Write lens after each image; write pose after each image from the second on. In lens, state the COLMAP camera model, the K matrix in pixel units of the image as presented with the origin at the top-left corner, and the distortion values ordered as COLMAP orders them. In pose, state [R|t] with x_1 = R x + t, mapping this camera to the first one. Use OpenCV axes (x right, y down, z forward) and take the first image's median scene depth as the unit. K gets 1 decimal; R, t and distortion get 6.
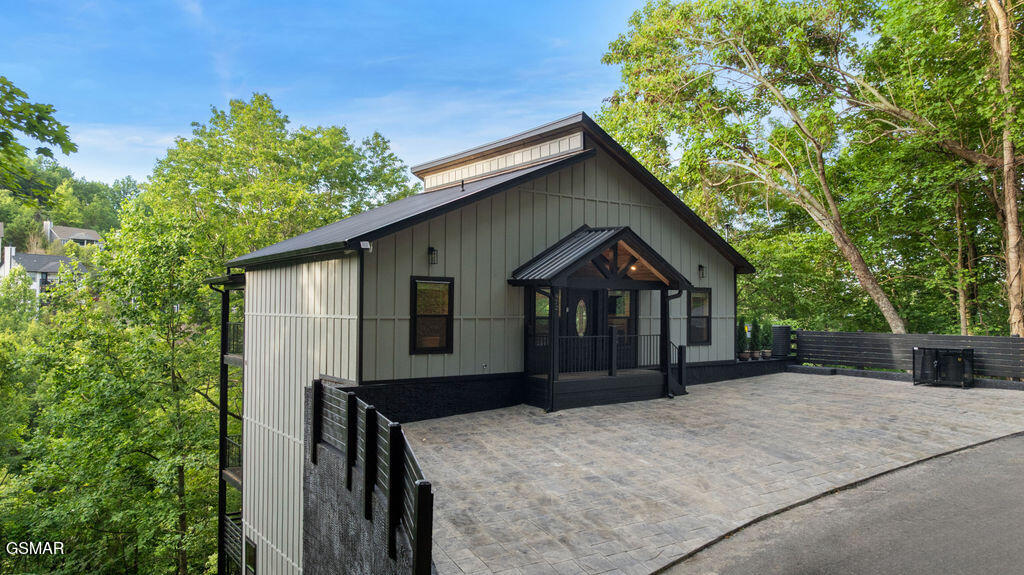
lens RADIAL K [[720.2, 0, 512.0], [0, 720.2, 287.5], [0, 0, 1]] dist [-0.020665, 0.005159]
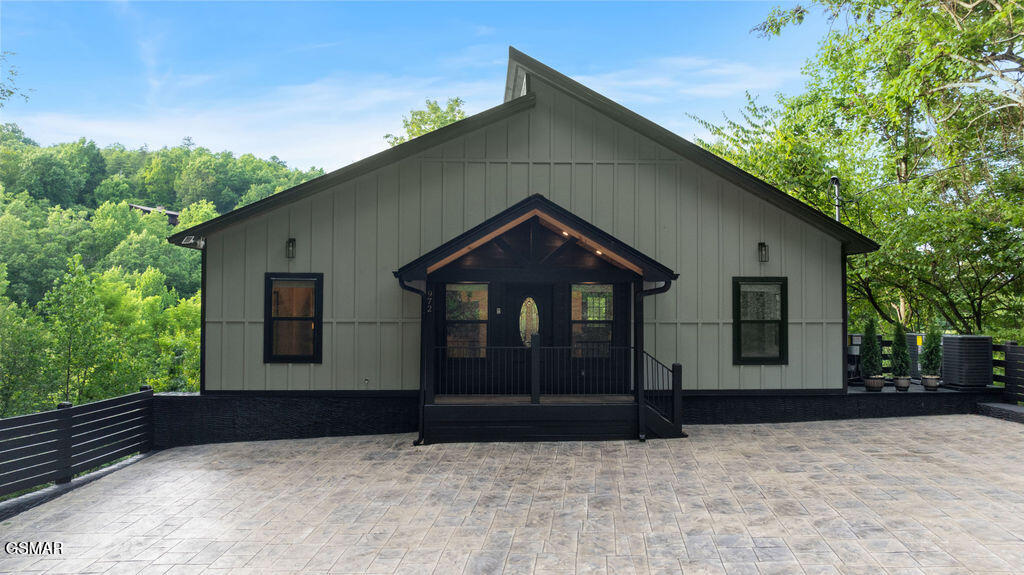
lens RADIAL K [[720.2, 0, 512.0], [0, 720.2, 287.5], [0, 0, 1]] dist [-0.020665, 0.005159]
pose [[0.832964, -0.023558, -0.552825, 0.504304], [0.019375, 0.999722, -0.013409, 0.016436], [0.552987, 0.000458, 0.833189, 0.373300]]
